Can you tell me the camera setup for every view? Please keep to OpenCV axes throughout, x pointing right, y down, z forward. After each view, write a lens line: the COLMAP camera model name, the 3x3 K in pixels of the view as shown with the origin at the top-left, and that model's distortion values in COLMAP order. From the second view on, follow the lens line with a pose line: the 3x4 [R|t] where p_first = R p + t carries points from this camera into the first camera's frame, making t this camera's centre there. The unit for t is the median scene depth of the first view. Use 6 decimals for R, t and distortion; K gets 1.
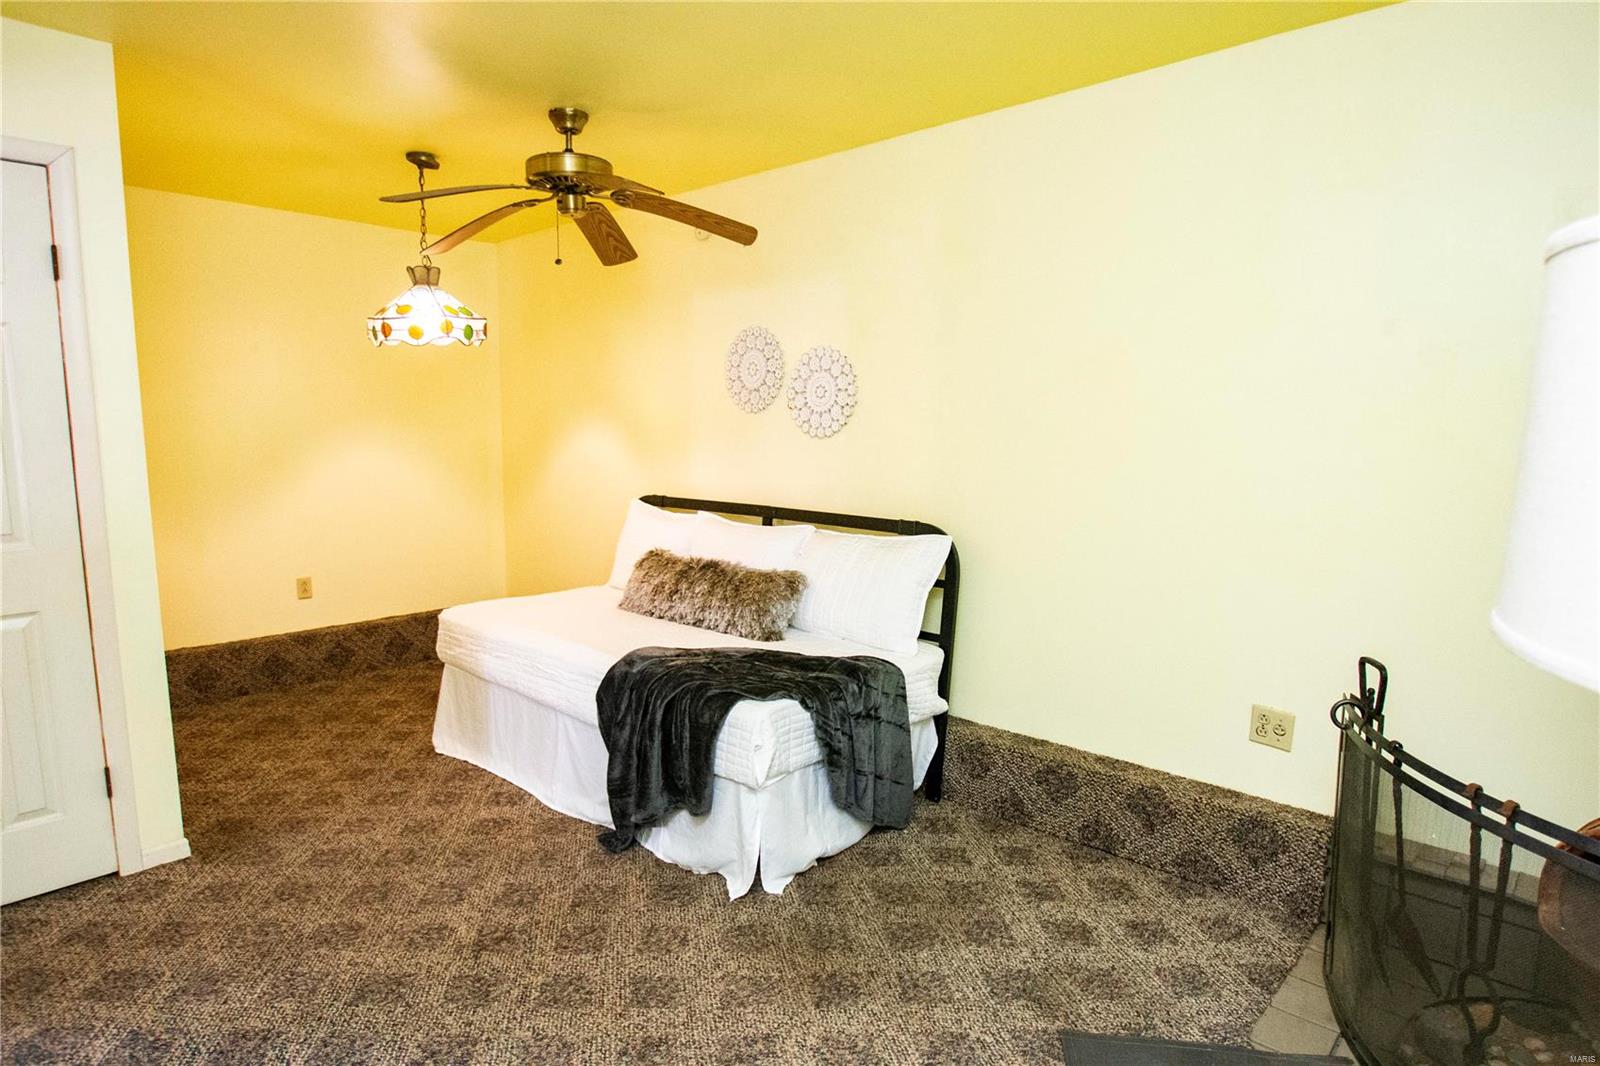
lens RADIAL K [[871.6, 0, 804.1], [0, 871.6, 536.6], [0, 0, 1]] dist [-0.031370, 0.000265]
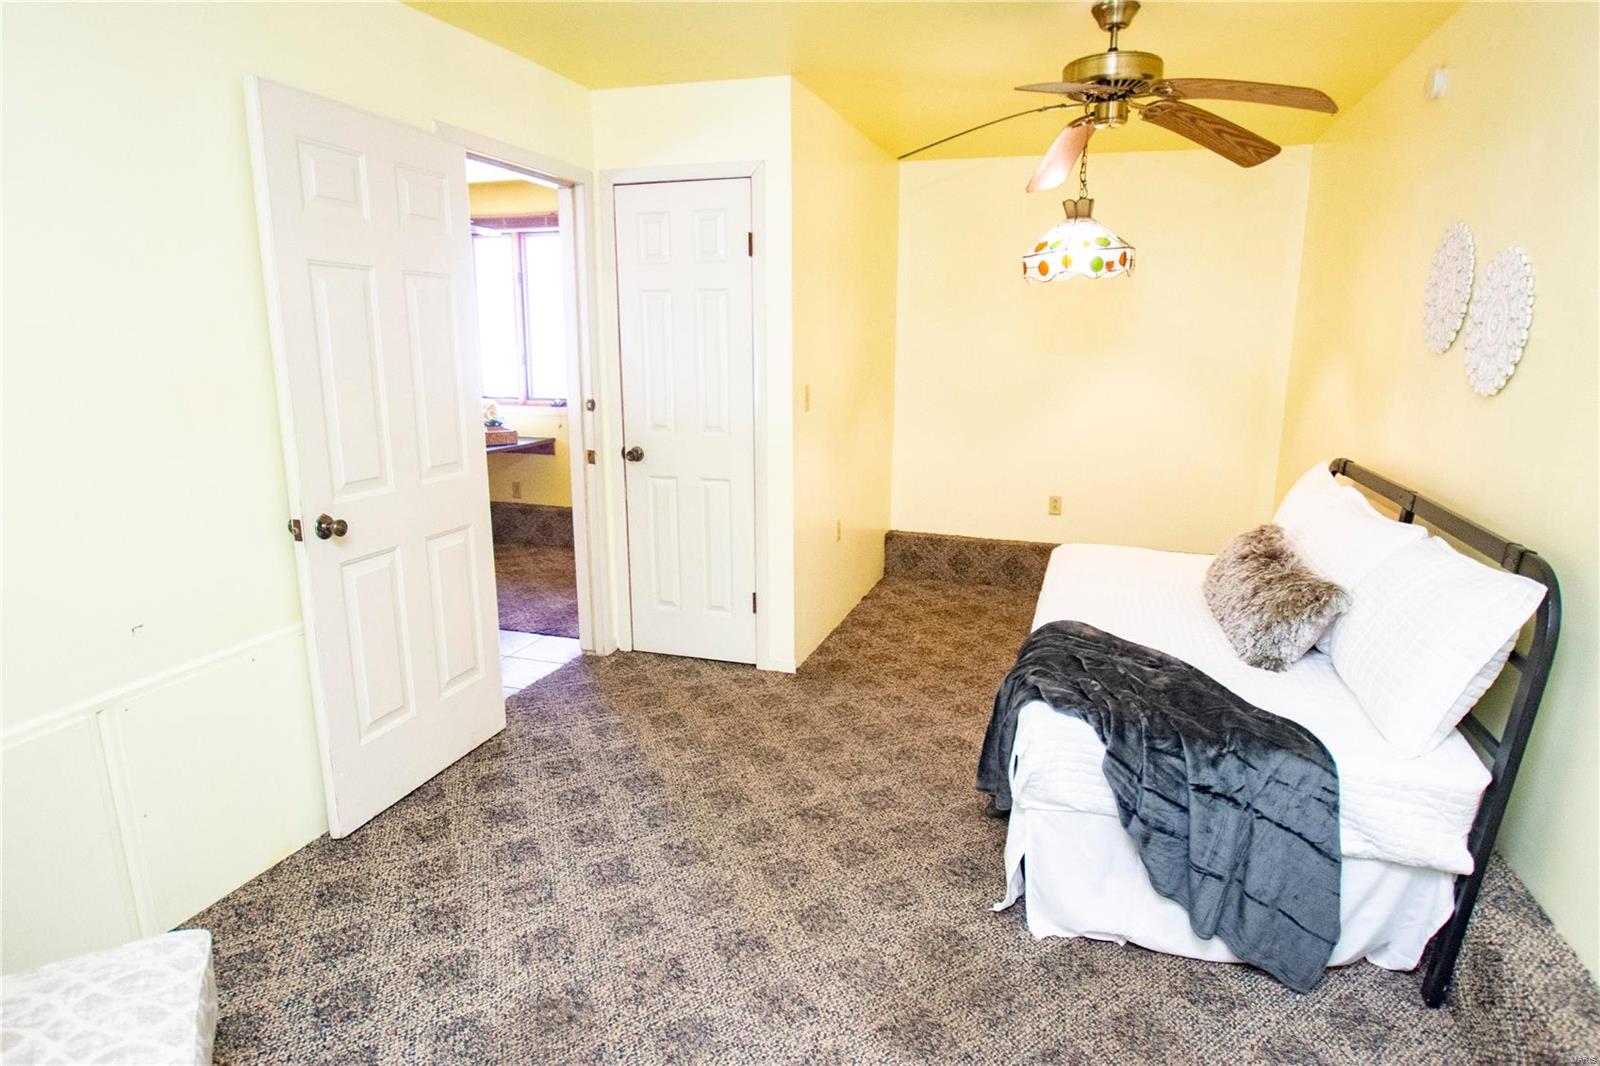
lens RADIAL K [[888.6, 0, 804.9], [0, 888.6, 535.0], [0, 0, 1]] dist [-0.023362, -0.000327]
pose [[0.418441, 0.191960, -0.887727, 0.485144], [-0.121738, 0.980444, 0.154627, -0.064674], [0.900048, 0.043368, 0.433626, 0.354740]]
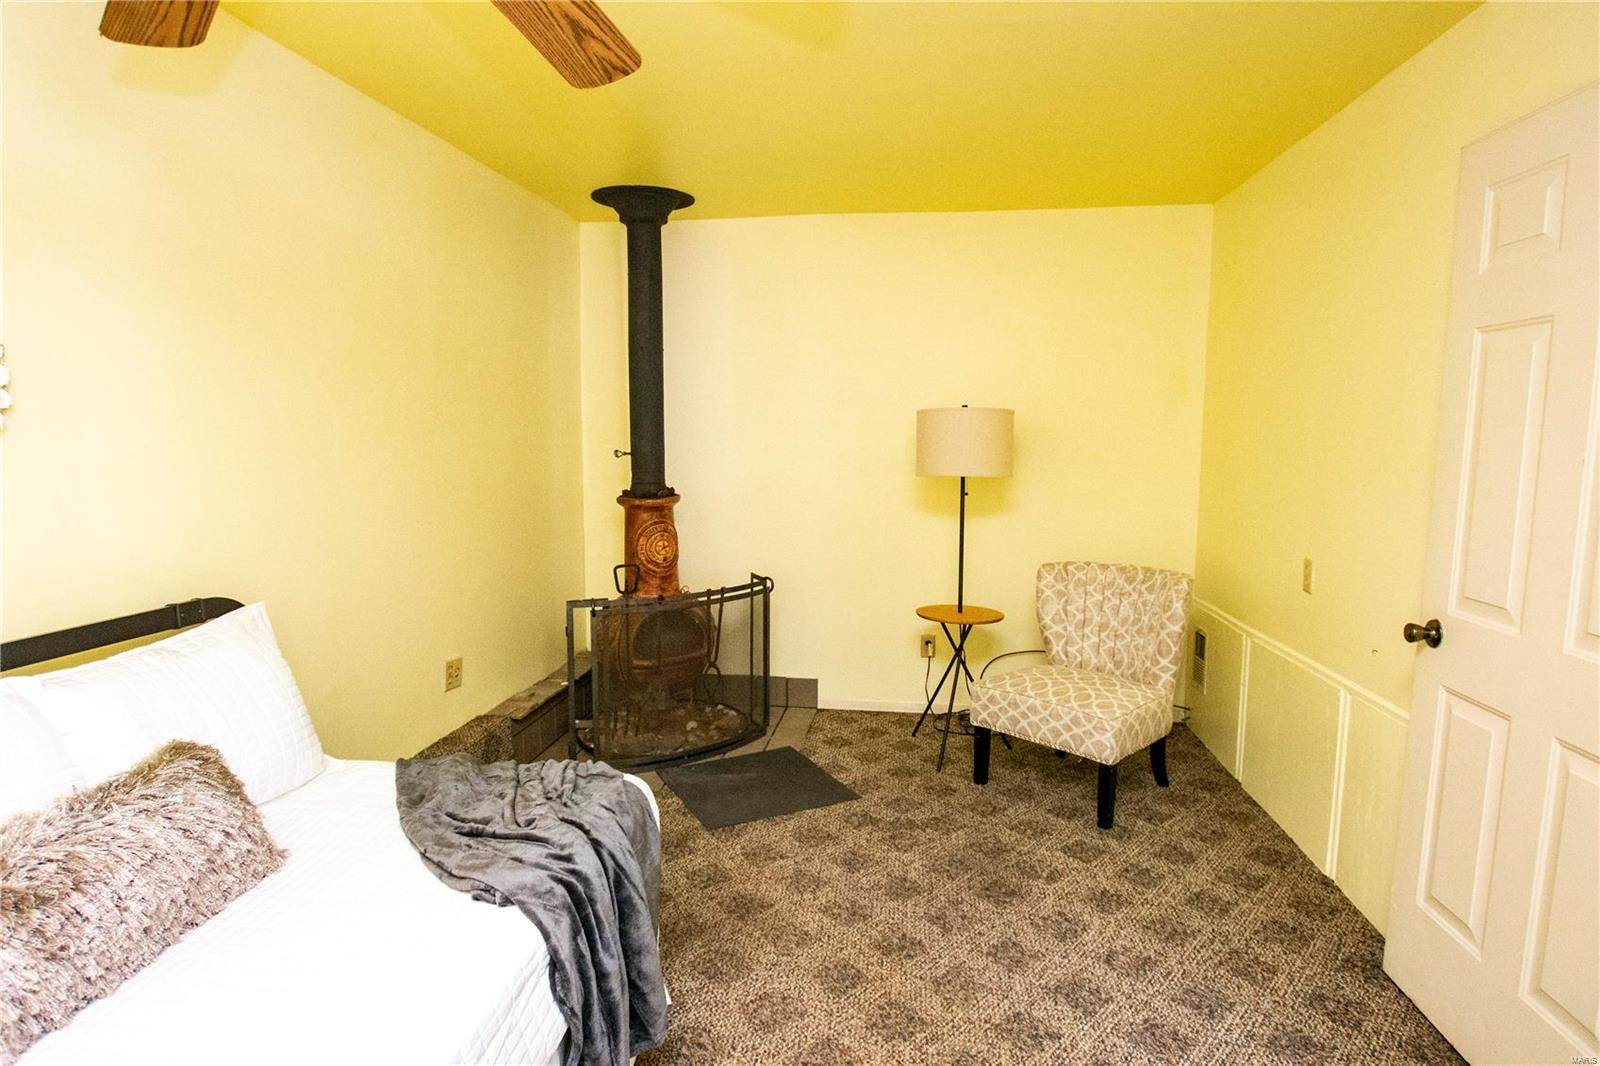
lens RADIAL K [[888.6, 0, 804.9], [0, 888.6, 535.0], [0, 0, 1]] dist [-0.023362, -0.000327]
pose [[-0.580650, -0.090981, 0.809054, -0.697606], [0.101471, 0.977901, 0.182793, -0.148814], [-0.807805, 0.188234, -0.558587, 1.097761]]
